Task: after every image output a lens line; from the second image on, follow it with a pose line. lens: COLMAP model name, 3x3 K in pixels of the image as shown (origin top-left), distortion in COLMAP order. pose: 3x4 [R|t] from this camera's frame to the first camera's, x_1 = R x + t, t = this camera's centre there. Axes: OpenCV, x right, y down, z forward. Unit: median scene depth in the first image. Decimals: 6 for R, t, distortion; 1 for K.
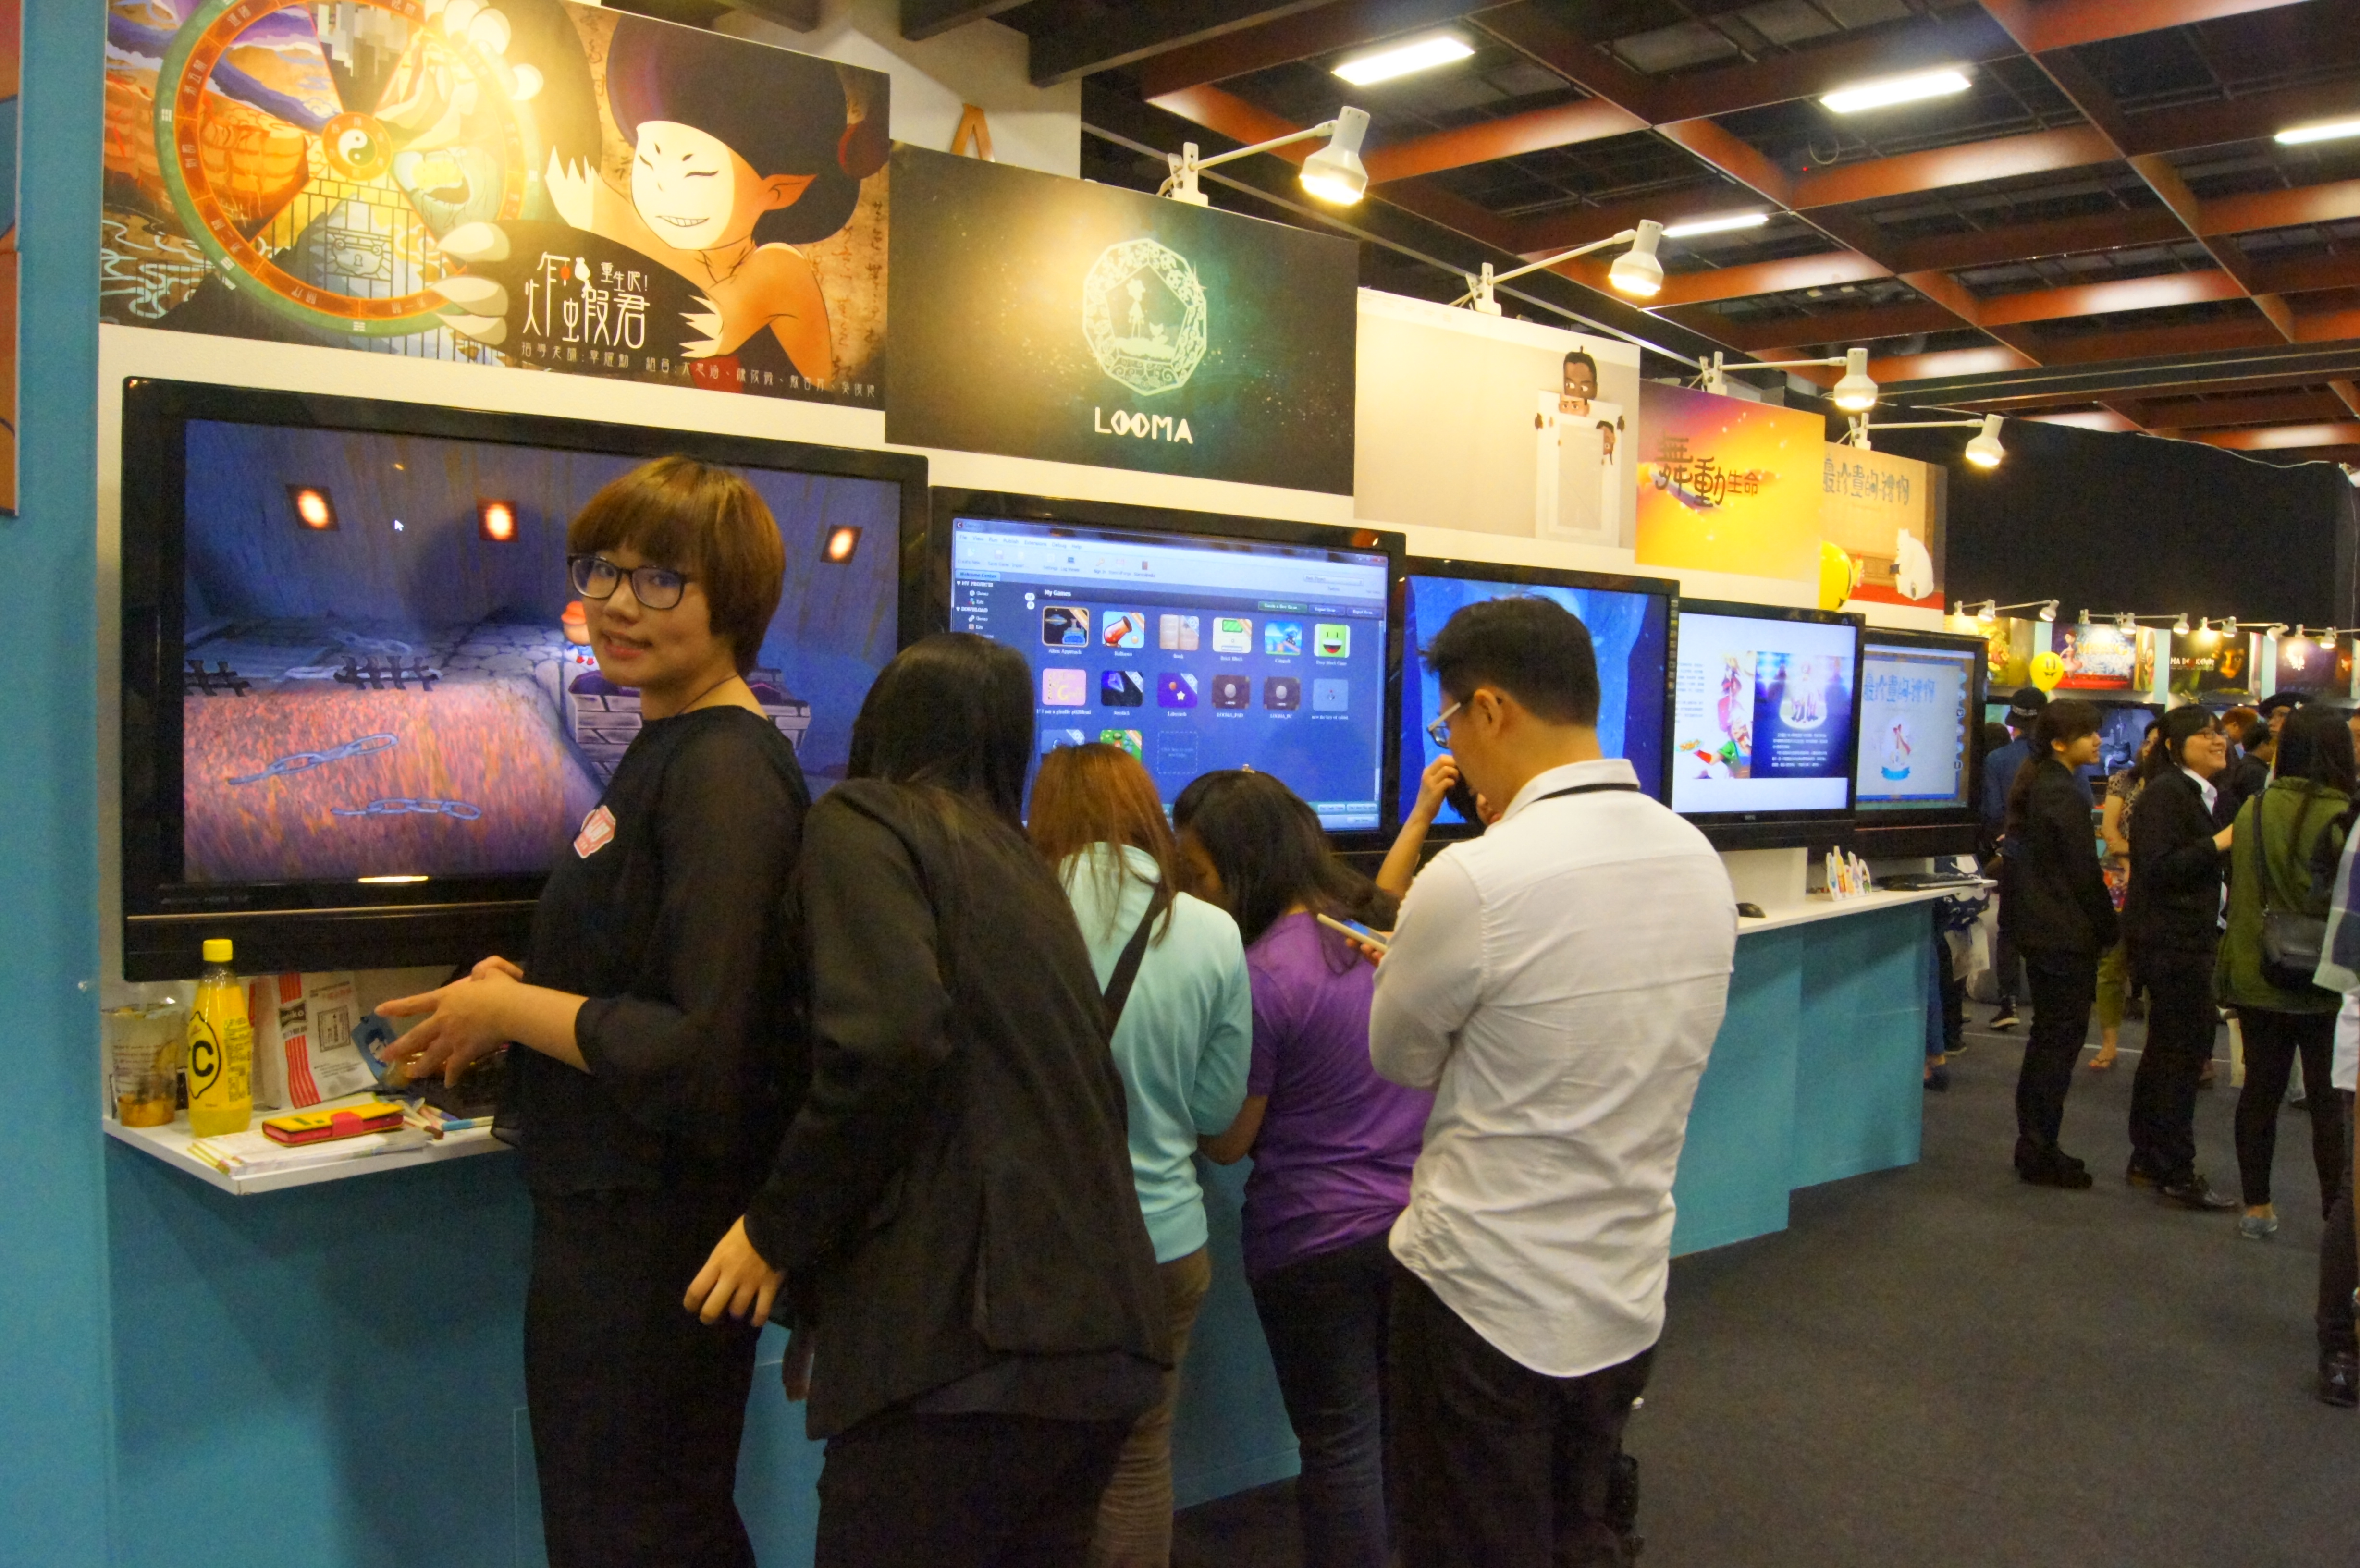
lens RADIAL K [[1796.8, 0, 1178.8], [0, 1796.8, 796.6], [0, 0, 1]] dist [-0.066336, 0.005017]
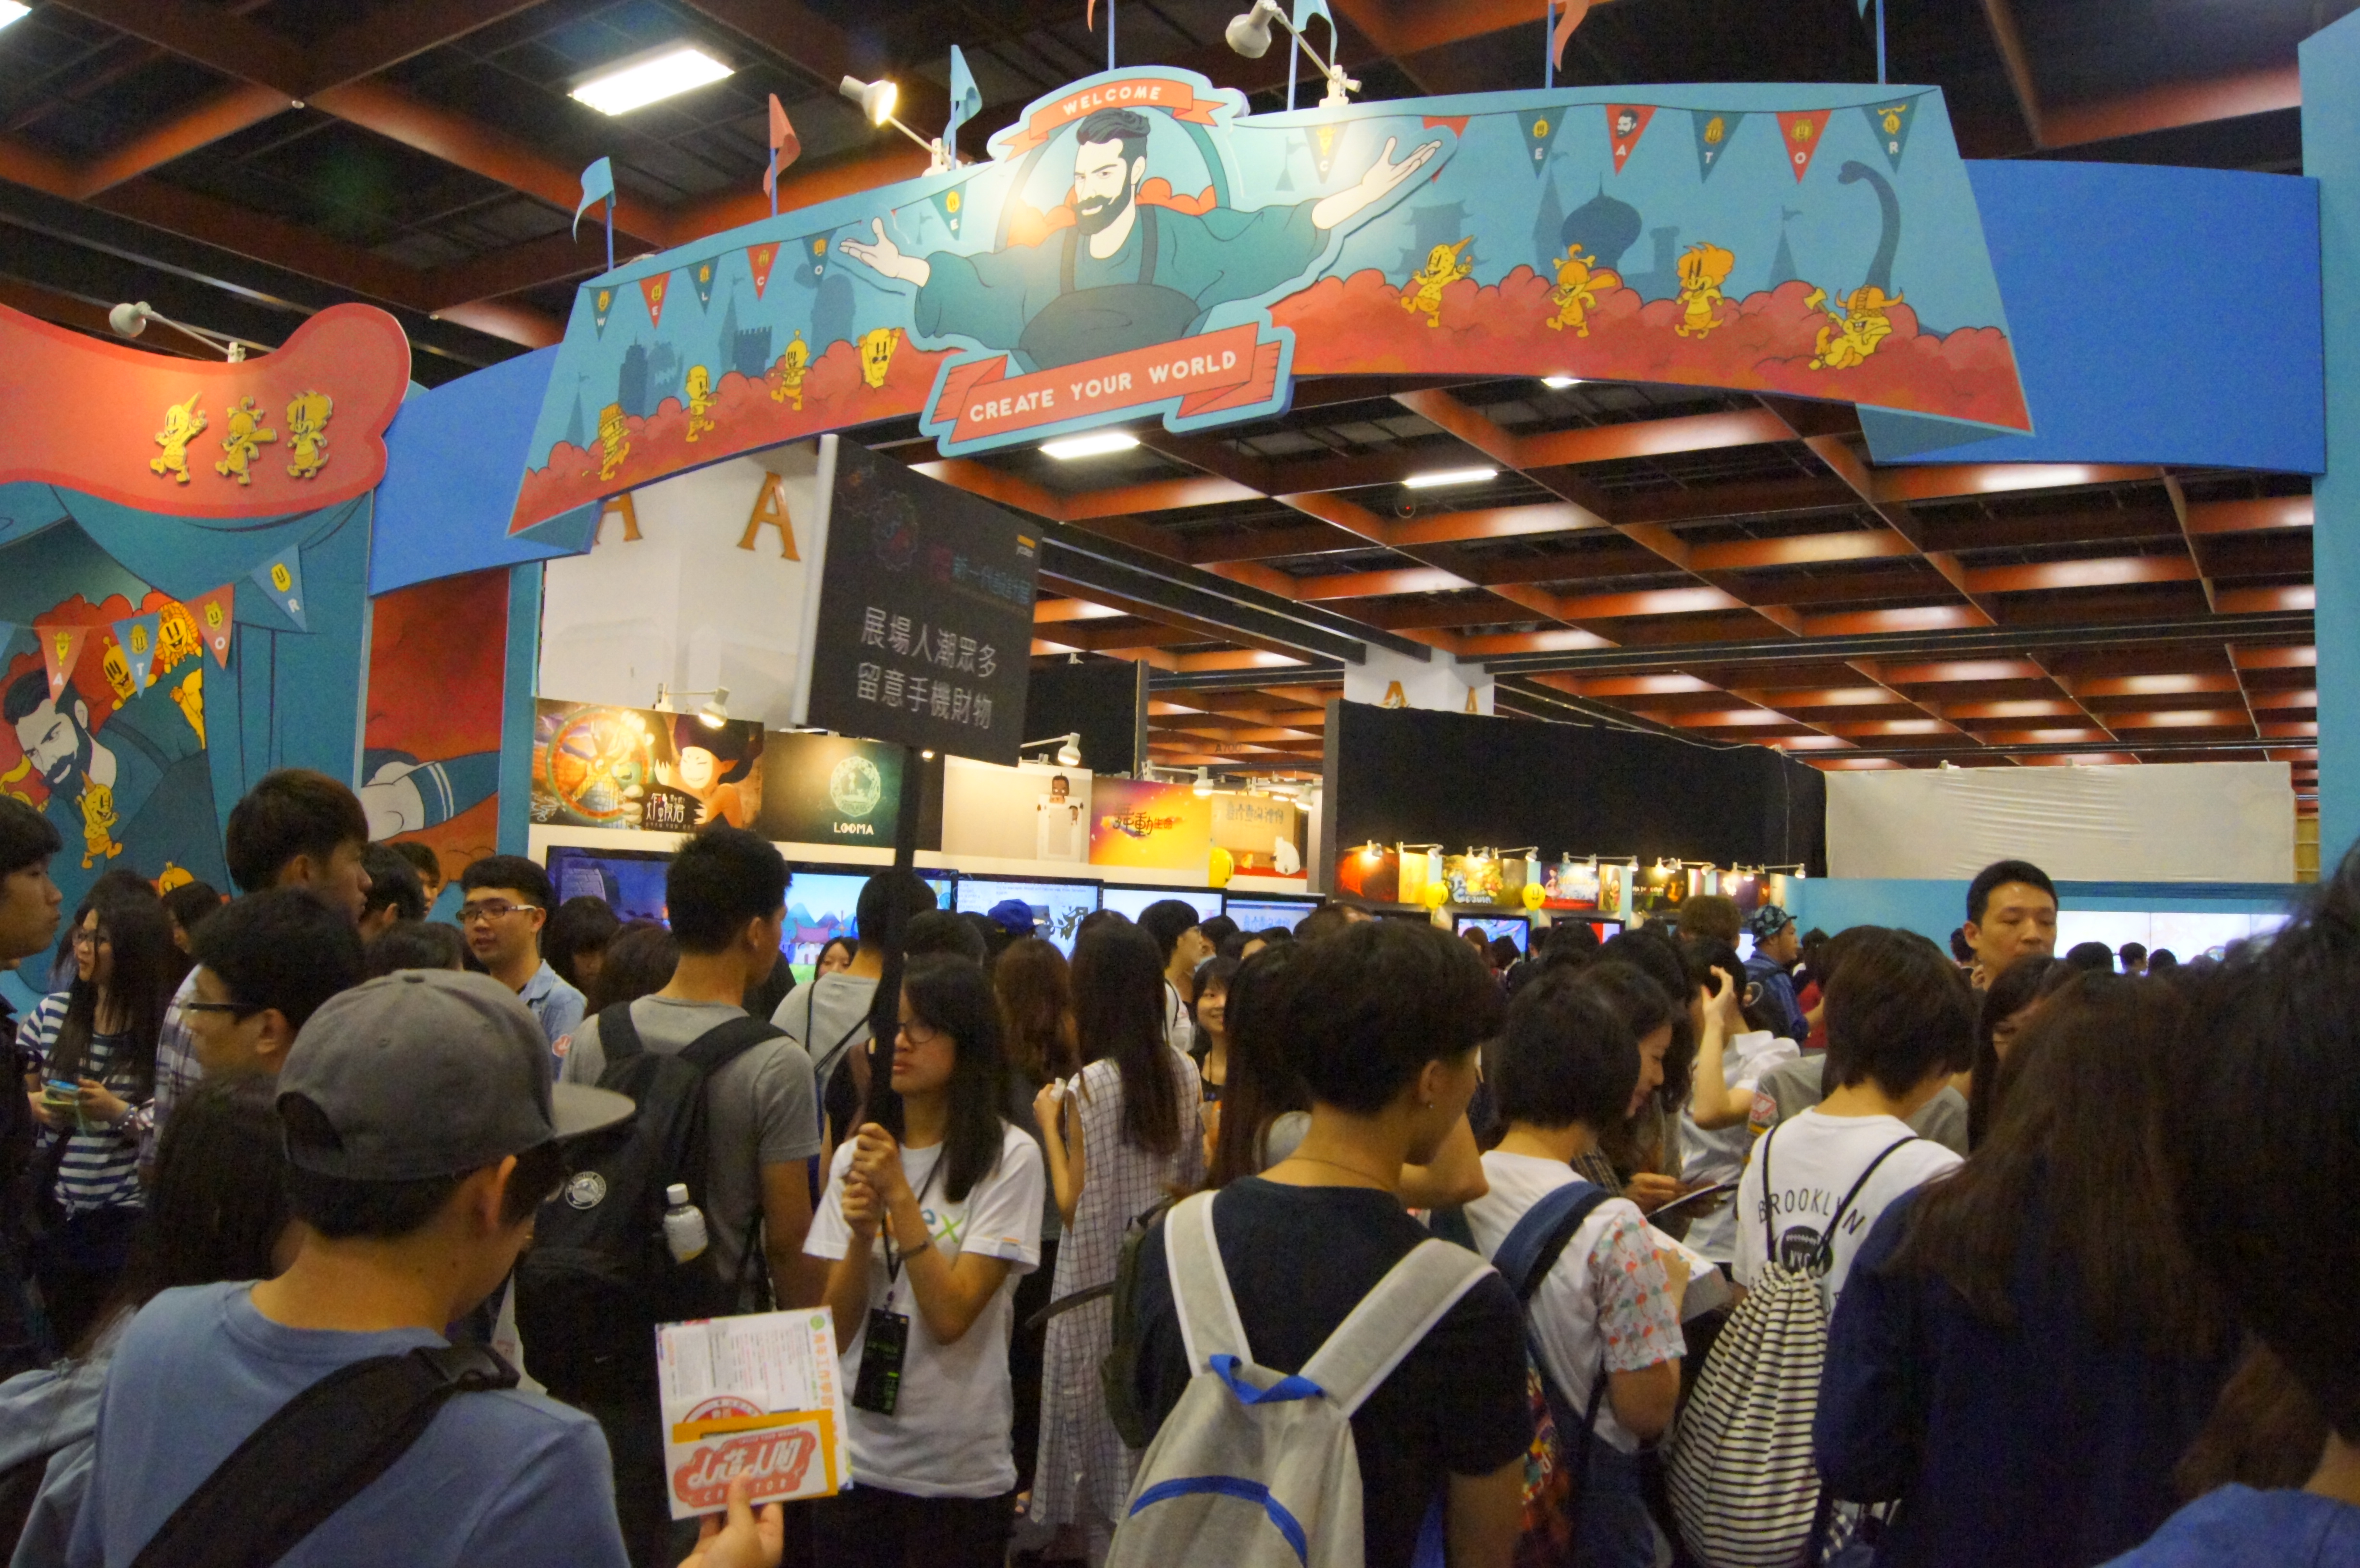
lens RADIAL K [[1796.8, 0, 1175.9], [0, 1796.8, 773.3], [0, 0, 1]] dist [-0.066336, 0.005017]
pose [[0.993256, 0.023039, 0.113630, 0.037671], [-0.009450, 0.992884, -0.118711, 0.004878], [-0.115557, 0.116837, 0.986406, -0.417188]]
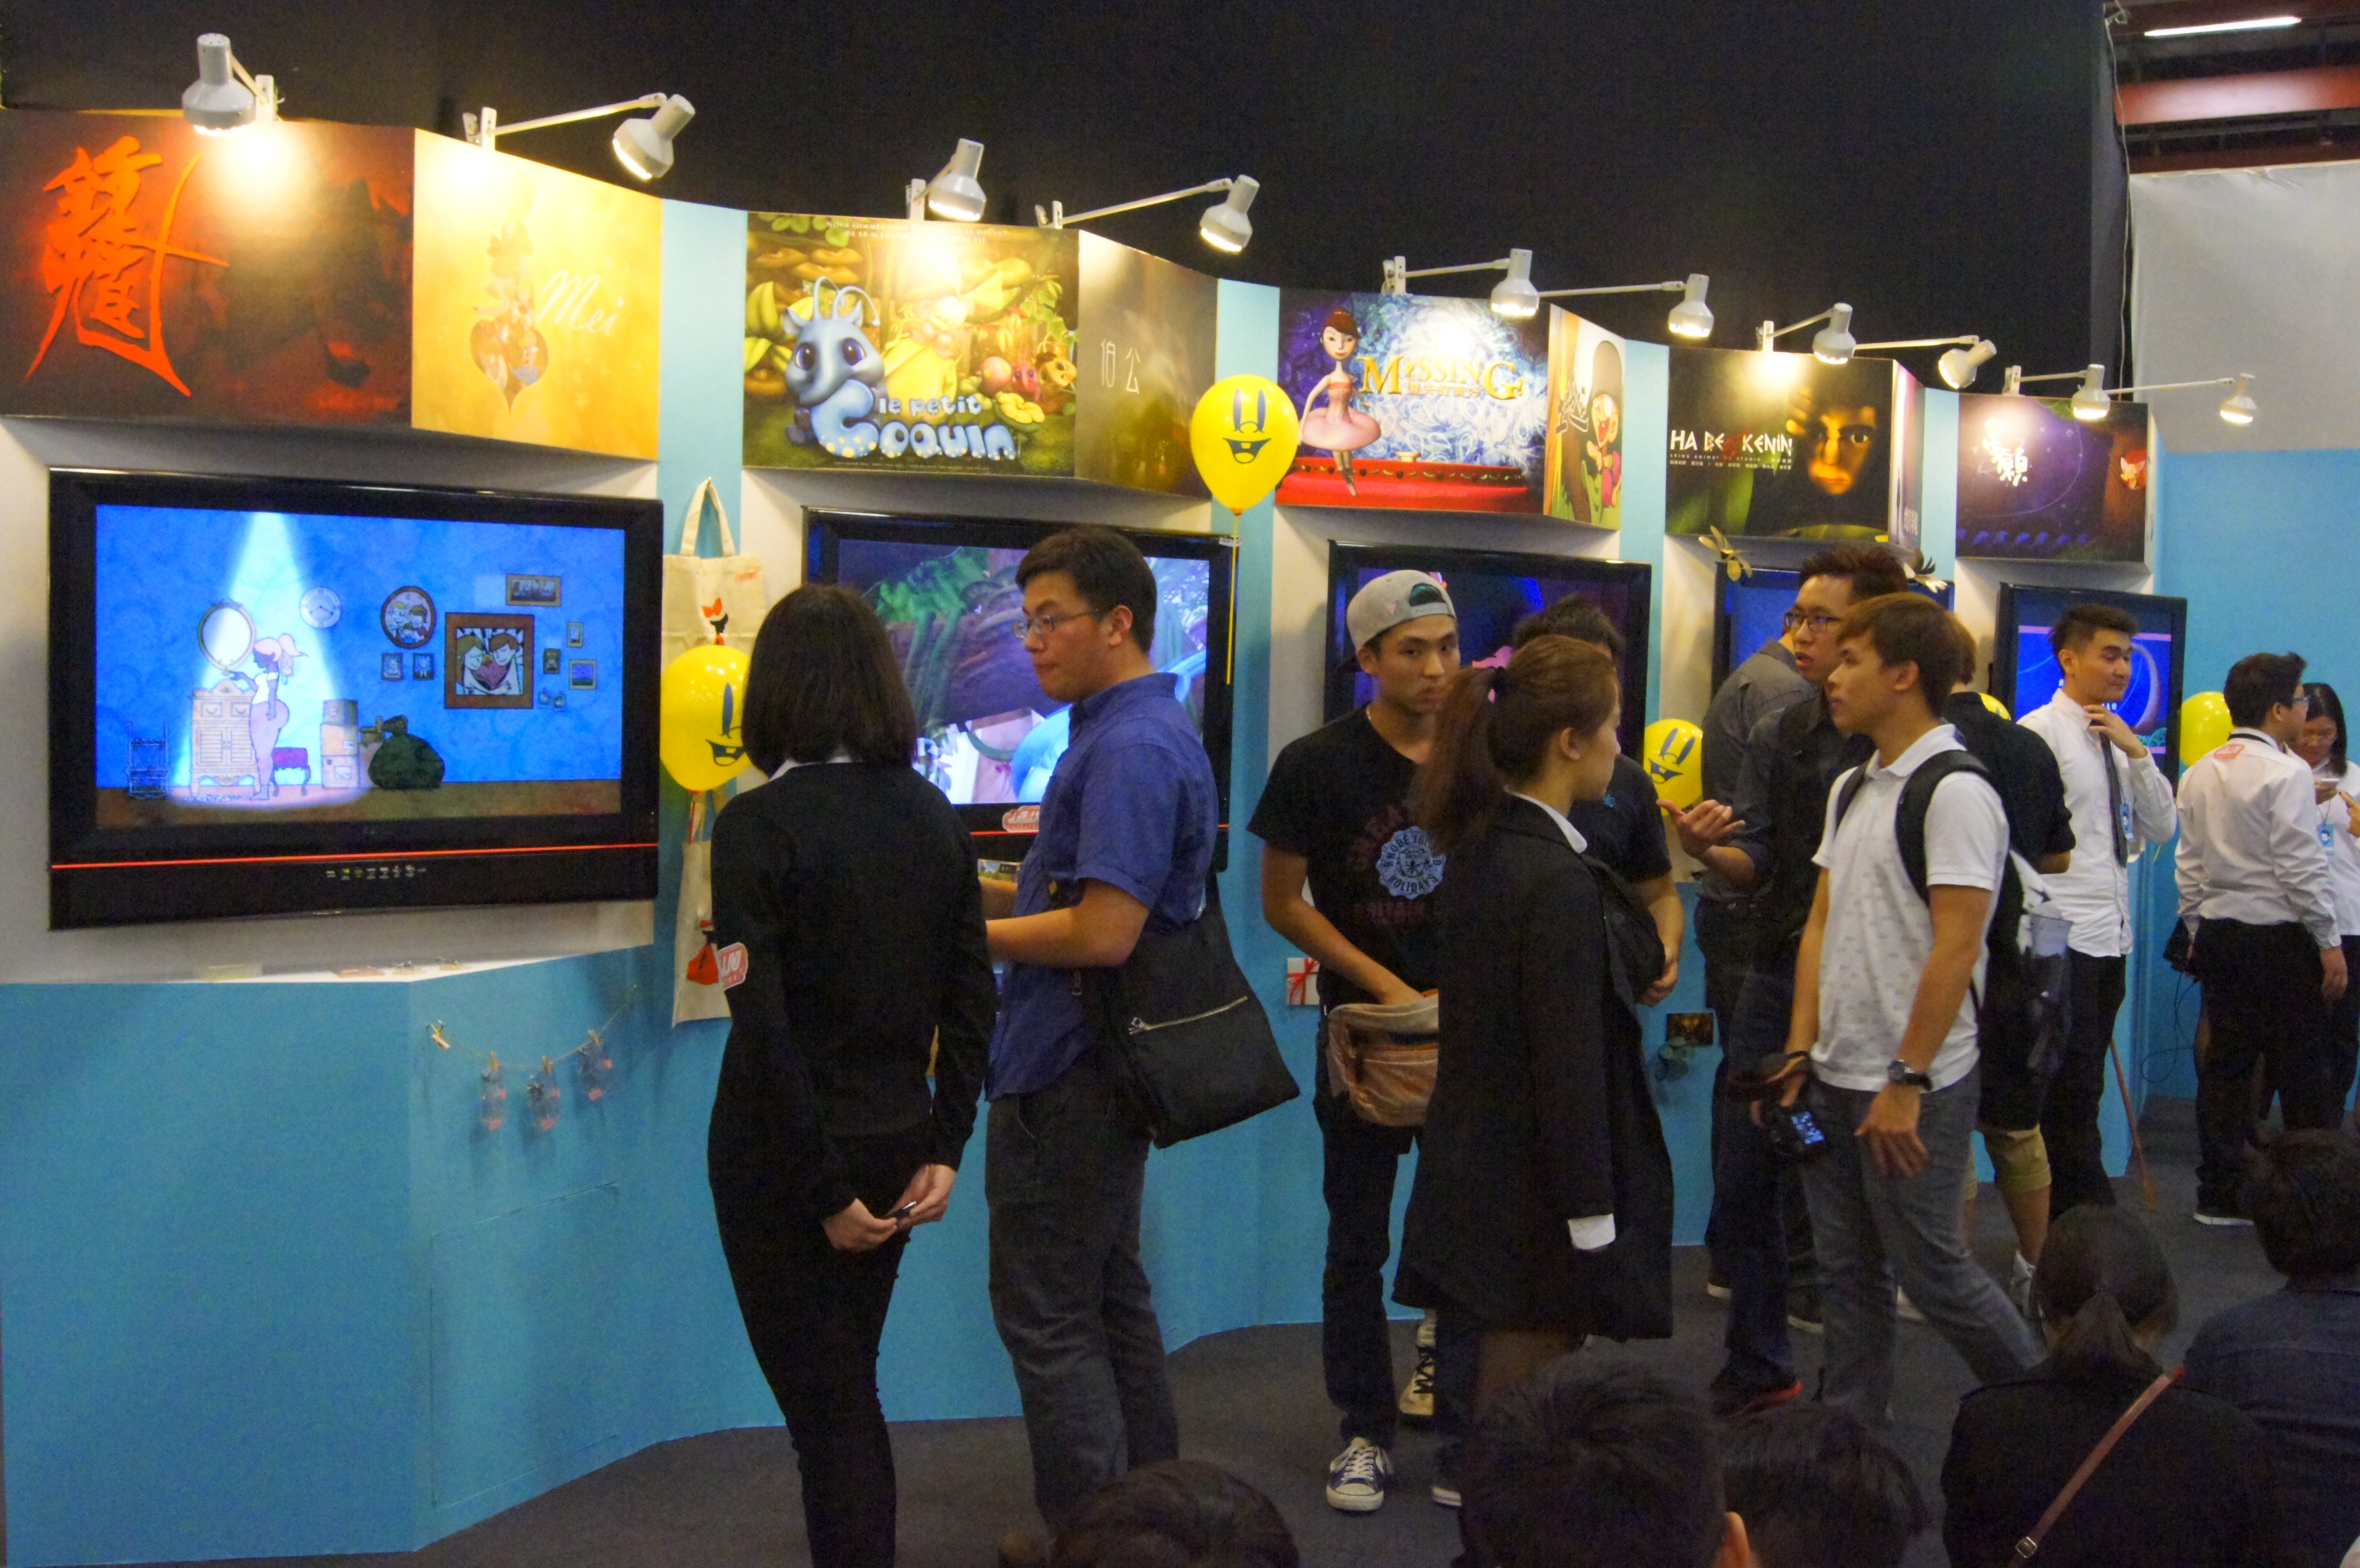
lens RADIAL K [[2356.7, 0, 1180.4], [0, 2356.7, 781.3], [0, 0, 1]] dist [-0.014952, 0.000000]
pose [[0.966188, -0.017399, 0.257253, 0.390492], [0.016611, 0.999848, 0.005236, -0.017888], [-0.257305, -0.000786, 0.966330, 0.646306]]
